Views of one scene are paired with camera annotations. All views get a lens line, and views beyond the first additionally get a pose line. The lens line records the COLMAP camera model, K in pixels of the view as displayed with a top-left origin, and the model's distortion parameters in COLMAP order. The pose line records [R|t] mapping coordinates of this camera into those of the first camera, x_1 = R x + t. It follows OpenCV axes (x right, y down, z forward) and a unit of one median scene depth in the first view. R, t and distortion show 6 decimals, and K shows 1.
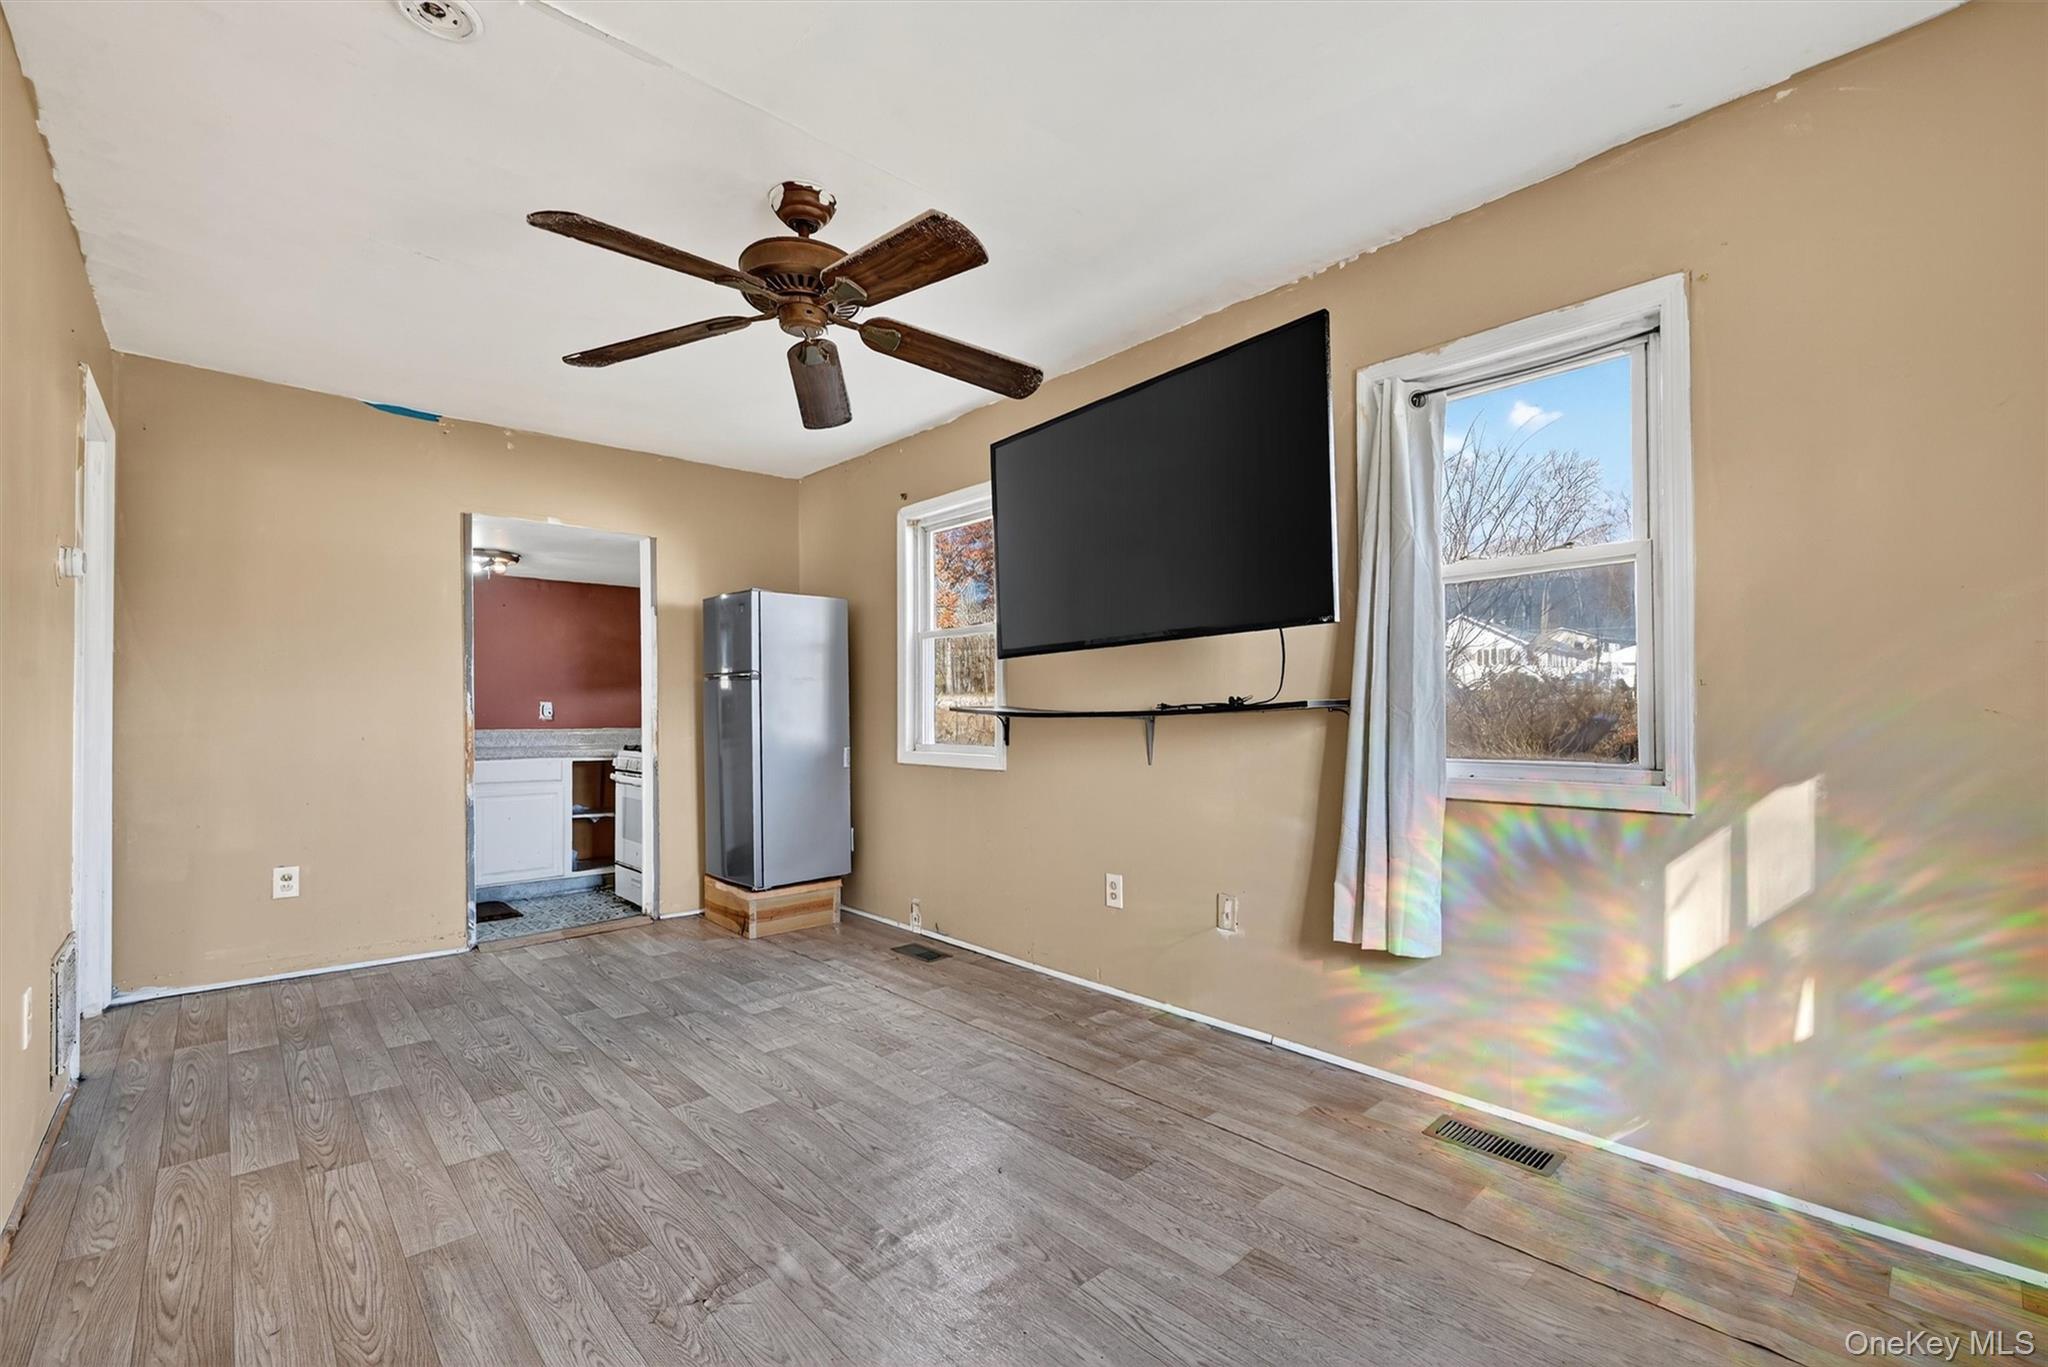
lens RADIAL K [[846.9, 0, 1060.1], [0, 846.9, 631.6], [0, 0, 1]] dist [0.000167, -0.000848]
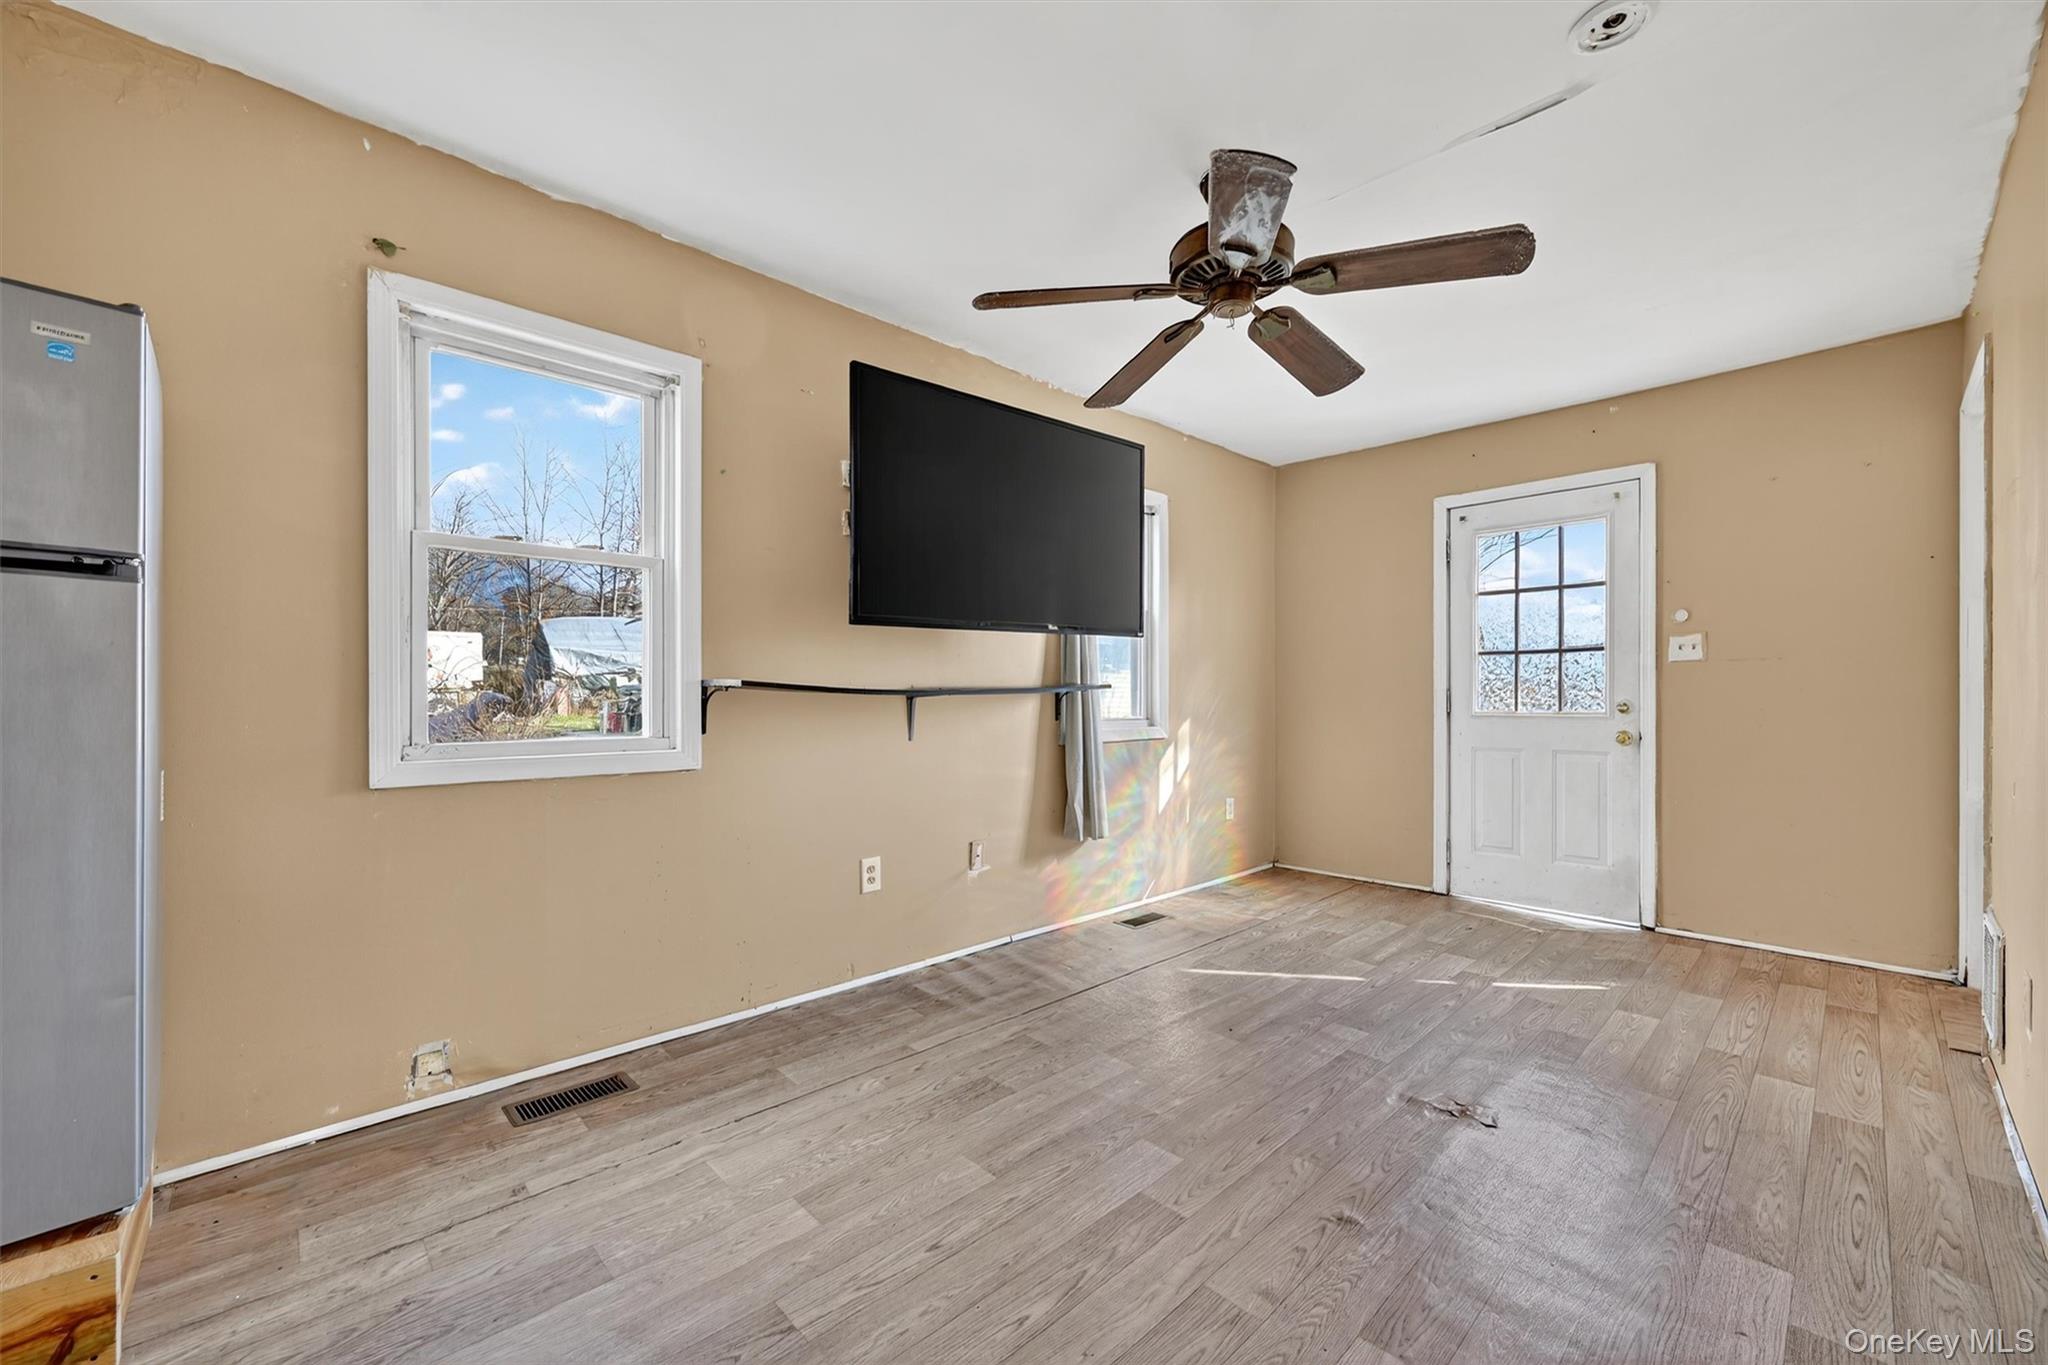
lens RADIAL K [[806.5, 0, 1029.9], [0, 806.5, 694.8], [0, 0, 1]] dist [-0.001312, -0.000075]
pose [[0.011457, 0.000086, 0.999934, -1.025016], [-0.102560, 0.994726, 0.001090, 0.109645], [-0.994661, -0.102566, 0.011405, 1.033849]]
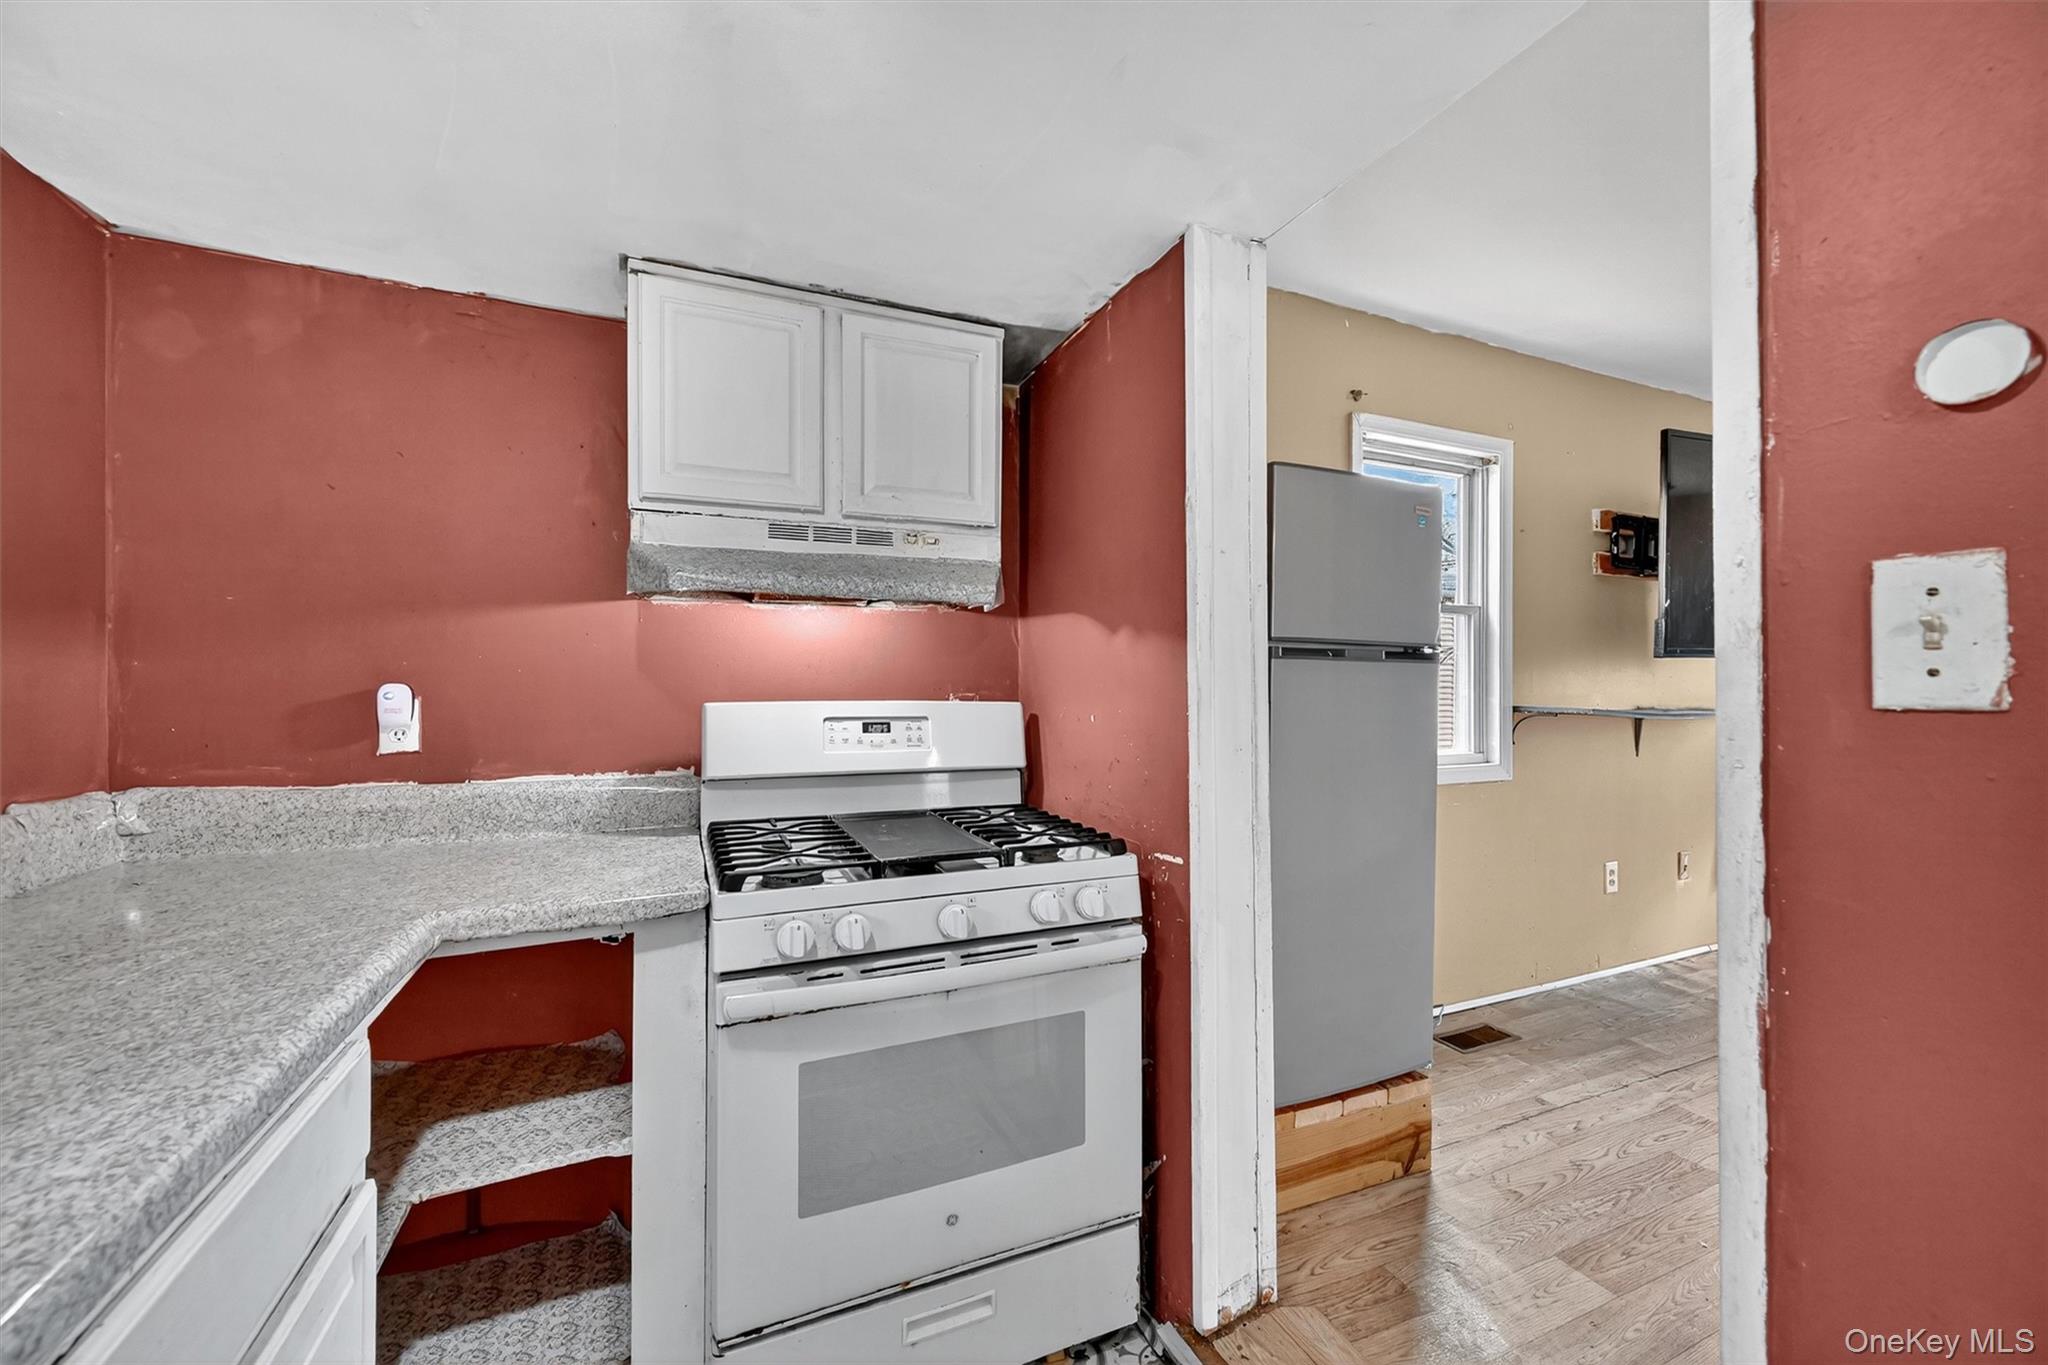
lens RADIAL K [[796.3, 0, 1024.0], [0, 796.3, 682.5], [0, 0, 1]] dist [-0.000766, -0.000026]
pose [[0.358875, 0.001151, 0.933385, -1.377840], [-0.098331, 0.994481, 0.036581, 0.126432], [-0.928192, -0.104909, 0.357008, 1.667723]]
